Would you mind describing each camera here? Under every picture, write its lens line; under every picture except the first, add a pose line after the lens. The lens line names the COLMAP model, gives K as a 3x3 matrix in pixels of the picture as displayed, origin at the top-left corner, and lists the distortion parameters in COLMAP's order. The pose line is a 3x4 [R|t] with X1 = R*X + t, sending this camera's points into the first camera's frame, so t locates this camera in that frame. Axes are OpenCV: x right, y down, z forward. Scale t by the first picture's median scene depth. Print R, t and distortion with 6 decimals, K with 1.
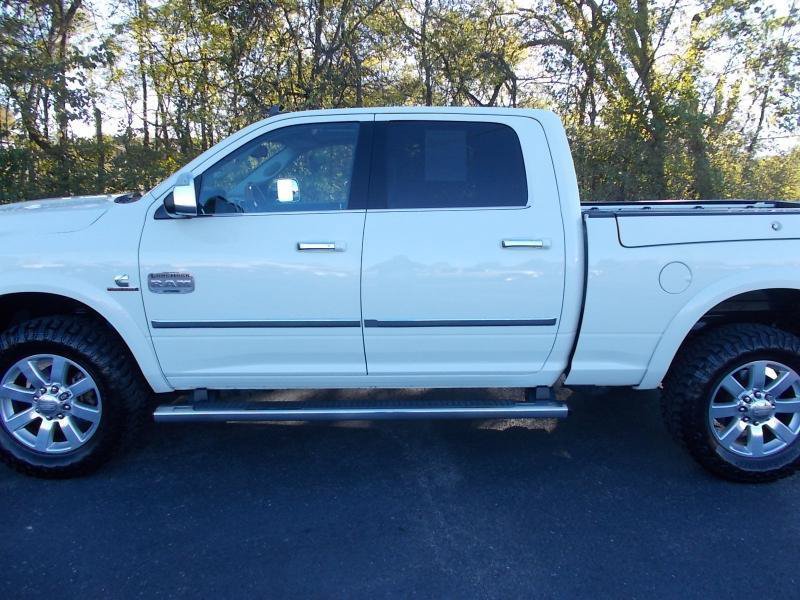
lens RADIAL K [[609.0, 0, 401.8], [0, 609.0, 302.9], [0, 0, 1]] dist [0.002155, -0.007845]
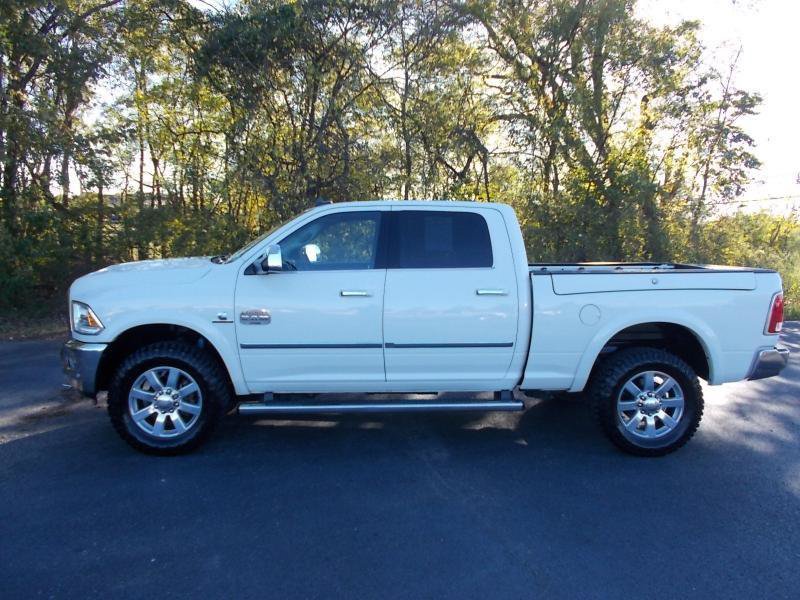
lens RADIAL K [[609.0, 0, 401.8], [0, 609.0, 302.9], [0, 0, 1]] dist [0.002155, -0.007845]
pose [[0.999103, 0.003360, 0.042222, -0.066093], [0.000481, 0.995885, -0.090629, 0.051730], [-0.042353, 0.090568, 0.994989, -0.385963]]
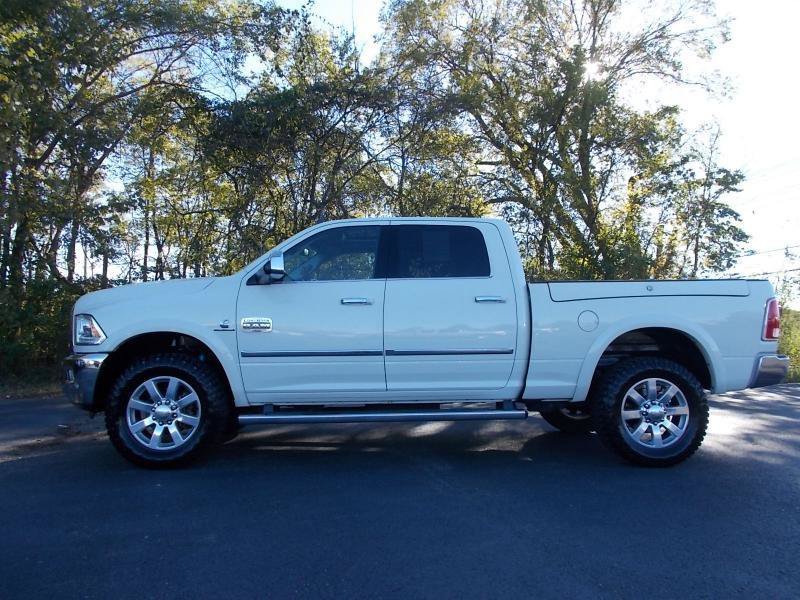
lens RADIAL K [[609.0, 0, 401.8], [0, 609.0, 302.9], [0, 0, 1]] dist [0.002155, -0.007845]
pose [[0.999039, -0.004765, 0.043559, -0.067861], [0.015074, 0.970771, -0.239534, 0.215768], [-0.041145, 0.239961, 0.969910, -0.375171]]
